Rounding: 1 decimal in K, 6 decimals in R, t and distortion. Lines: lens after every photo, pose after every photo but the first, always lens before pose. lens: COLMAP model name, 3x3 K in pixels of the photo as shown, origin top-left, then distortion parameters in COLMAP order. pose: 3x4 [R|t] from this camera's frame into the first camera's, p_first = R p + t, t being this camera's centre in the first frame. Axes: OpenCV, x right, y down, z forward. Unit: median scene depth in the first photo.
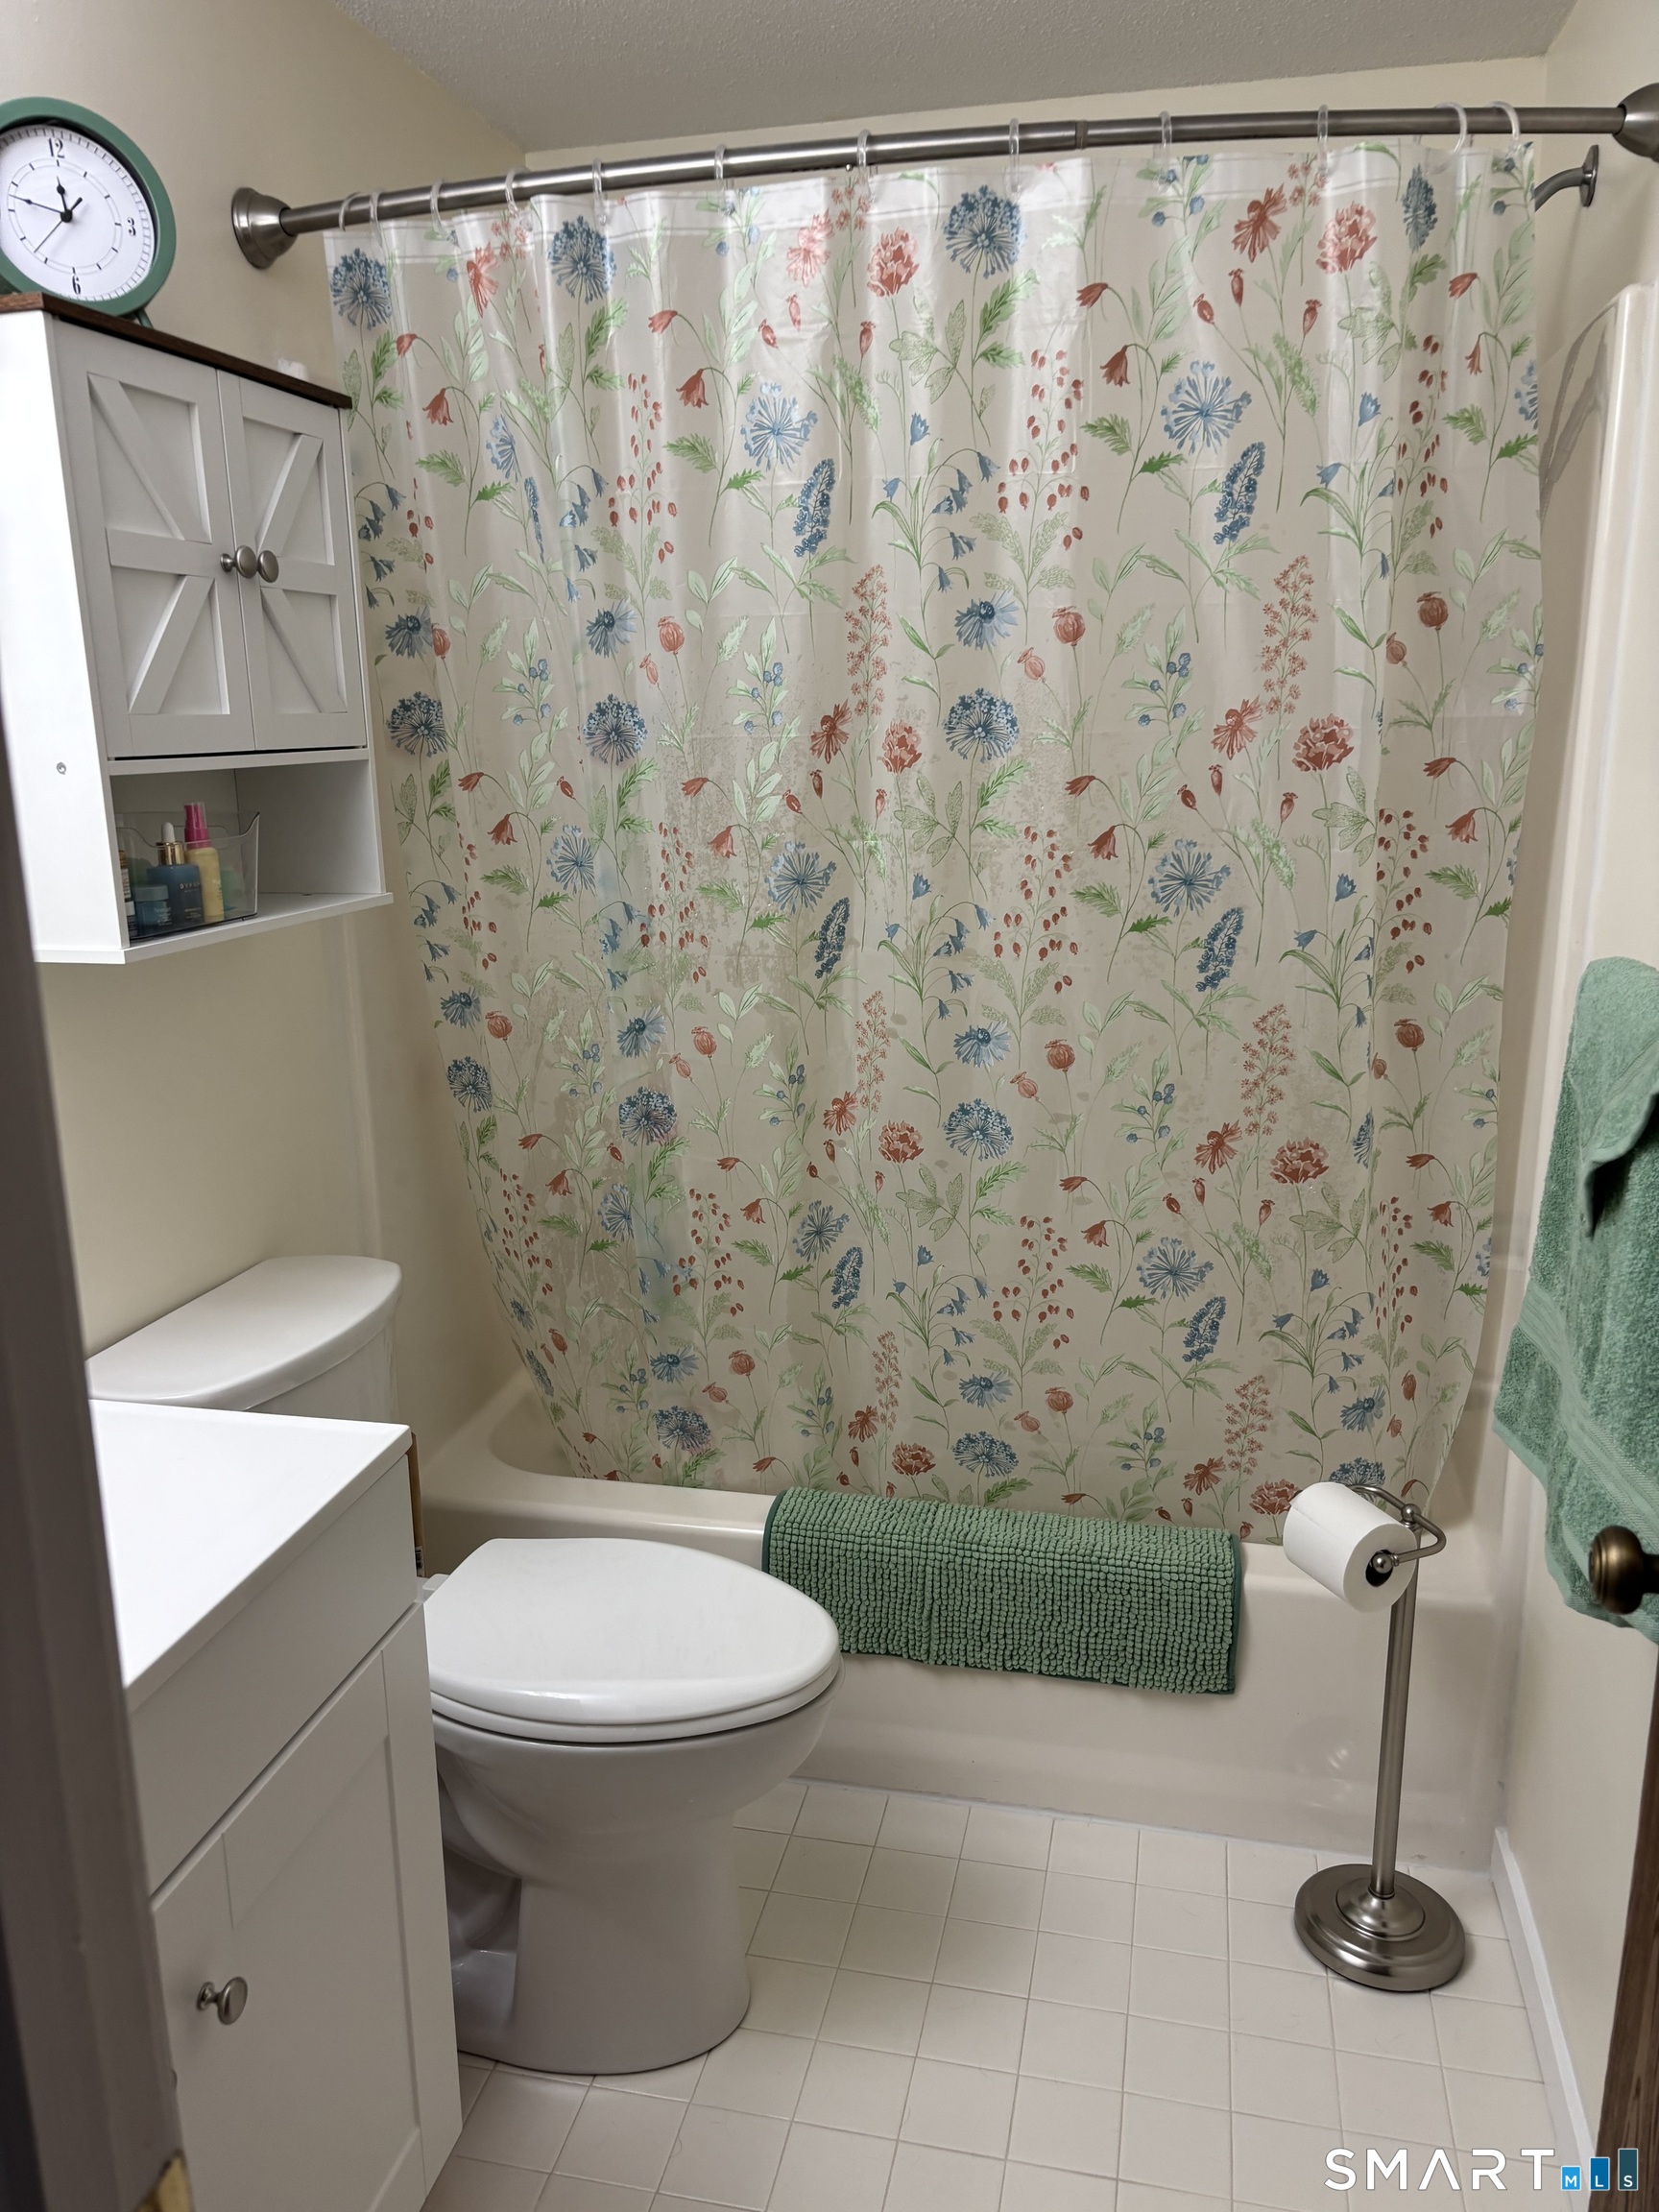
lens RADIAL K [[1667.9, 0, 836.6], [0, 1667.9, 1146.7], [0, 0, 1]] dist [0.004399, -0.012695]
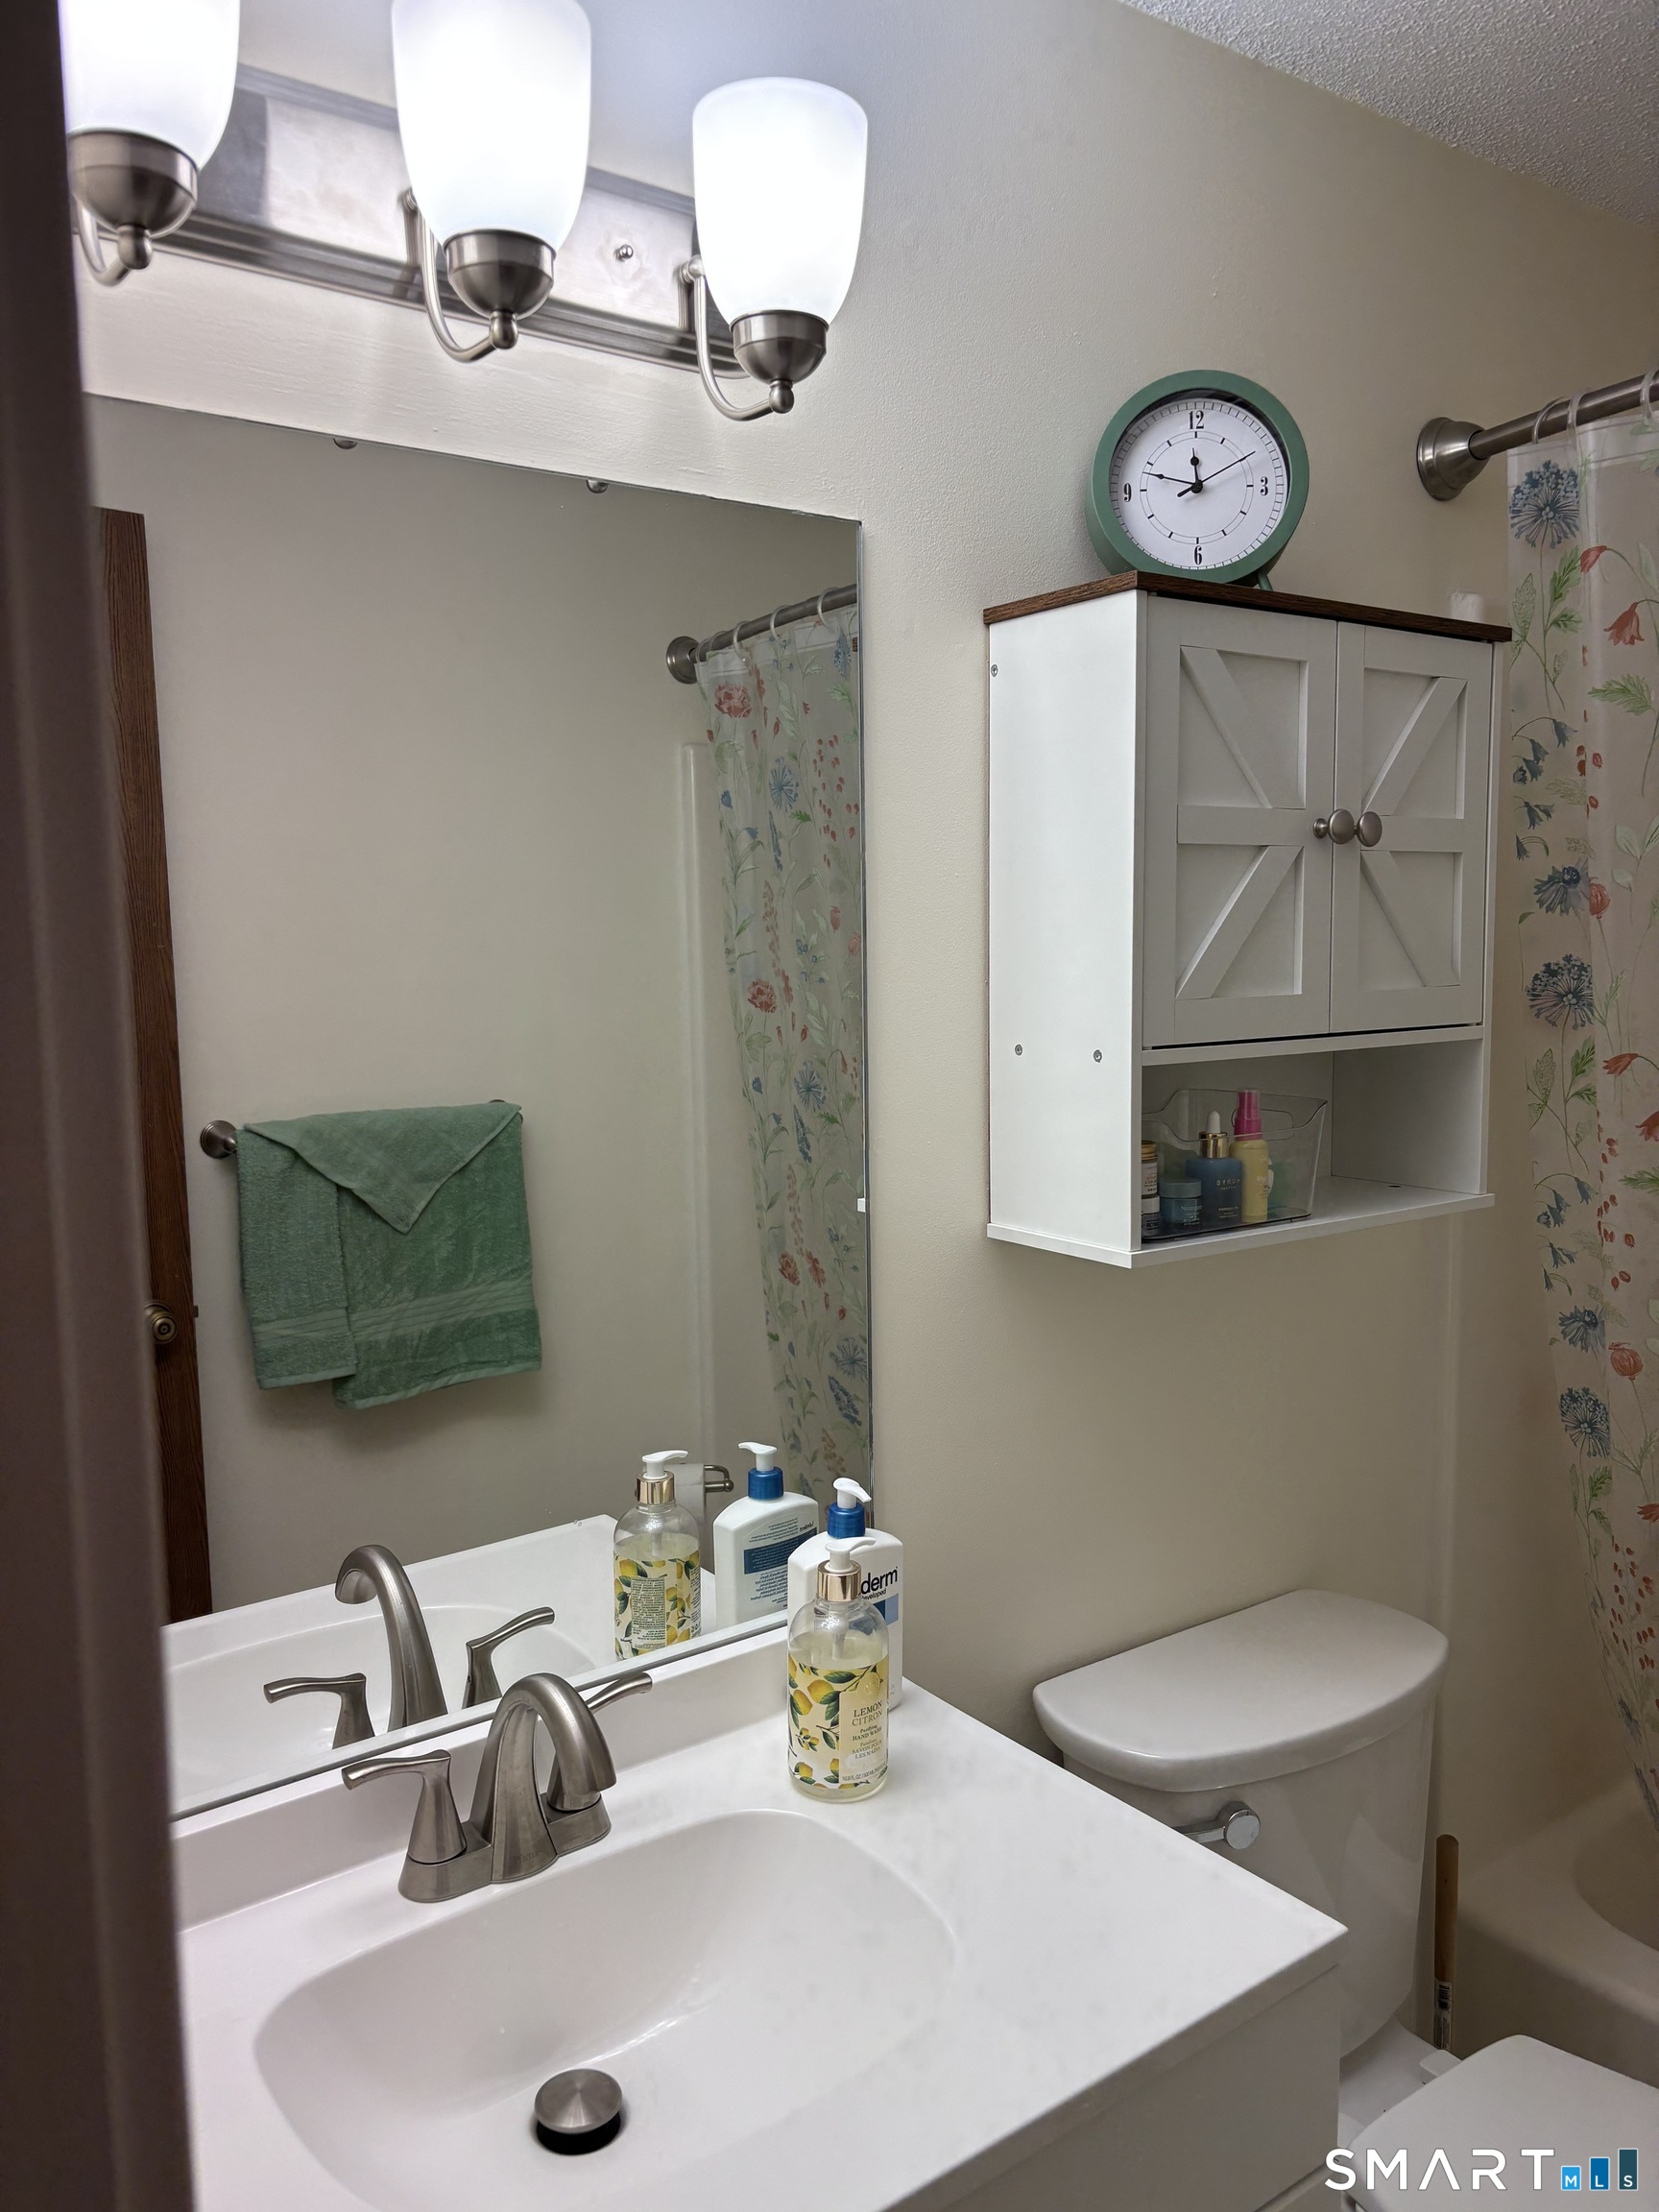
lens RADIAL K [[1652.5, 0, 838.6], [0, 1652.5, 1126.1], [0, 0, 1]] dist [0.047742, -0.064864]
pose [[0.752651, 0.079405, -0.653614, 0.029365], [-0.162015, 0.984514, -0.066959, -0.079320], [0.638175, 0.156292, 0.753860, 0.163785]]
